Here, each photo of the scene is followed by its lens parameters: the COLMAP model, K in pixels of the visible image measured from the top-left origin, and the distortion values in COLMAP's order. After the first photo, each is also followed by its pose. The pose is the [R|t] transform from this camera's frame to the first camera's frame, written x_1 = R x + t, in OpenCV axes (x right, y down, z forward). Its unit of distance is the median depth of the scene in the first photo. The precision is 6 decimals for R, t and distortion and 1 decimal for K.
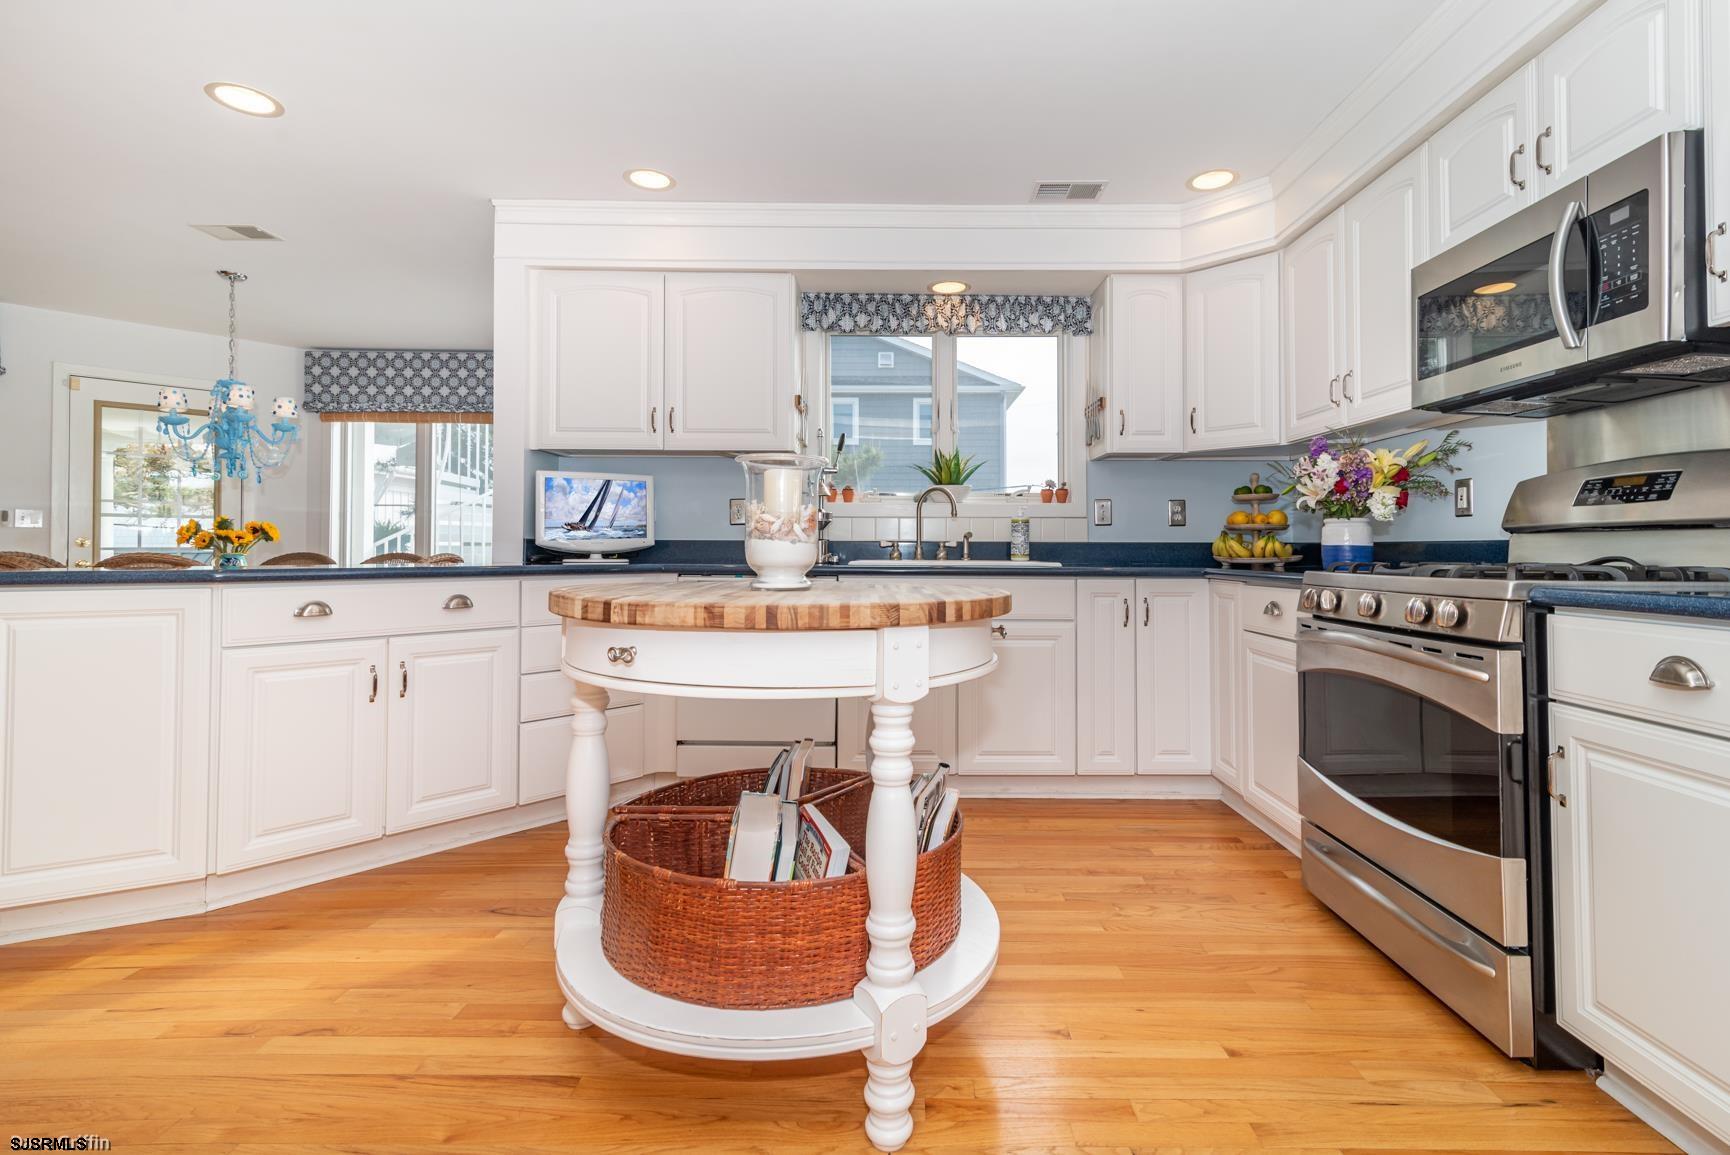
lens RADIAL K [[796.0, 0, 908.7], [0, 796.0, 543.0], [0, 0, 1]] dist [0.004809, 0.000993]
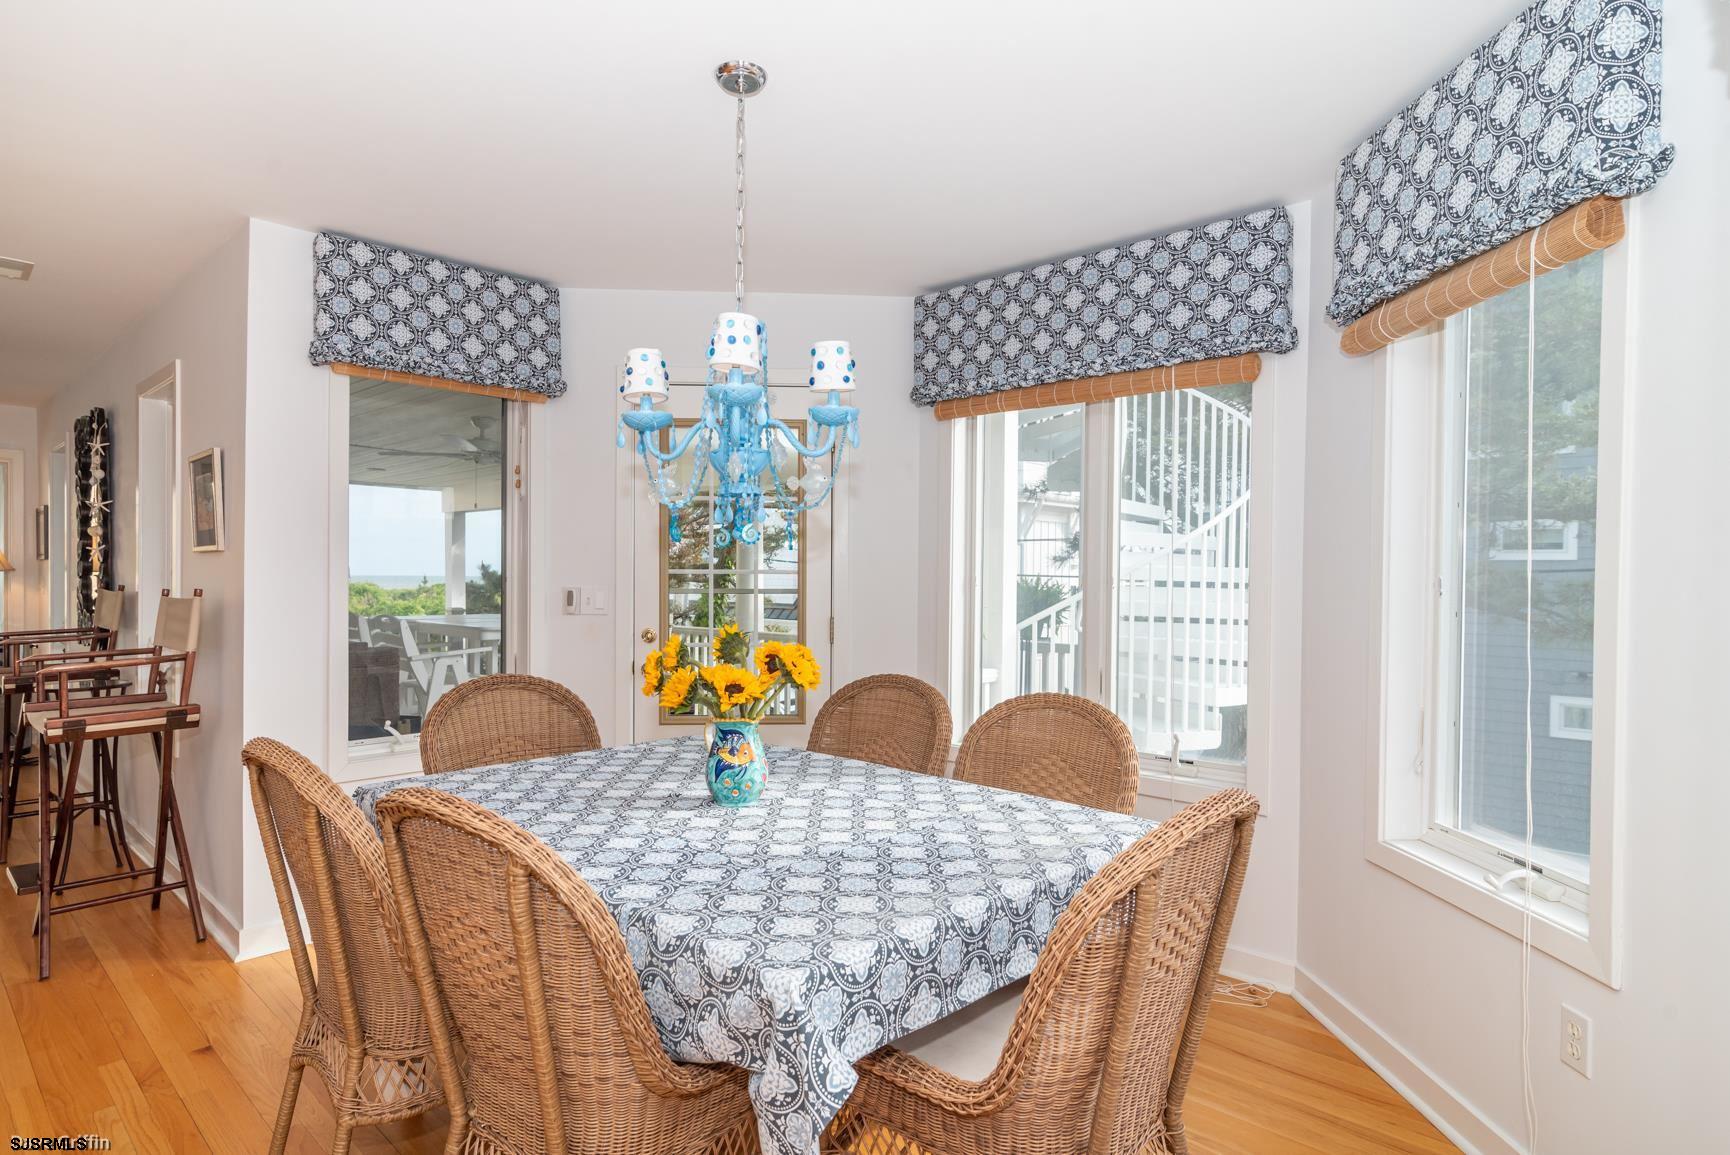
lens RADIAL K [[949.6, 0, 863.3], [0, 949.6, 586.1], [0, 0, 1]] dist [0.000183, -0.000023]
pose [[0.726199, 0.010130, -0.687409, -0.317795], [0.000989, 0.999875, 0.015780, -0.046602], [0.687483, -0.012140, 0.726099, 0.484475]]
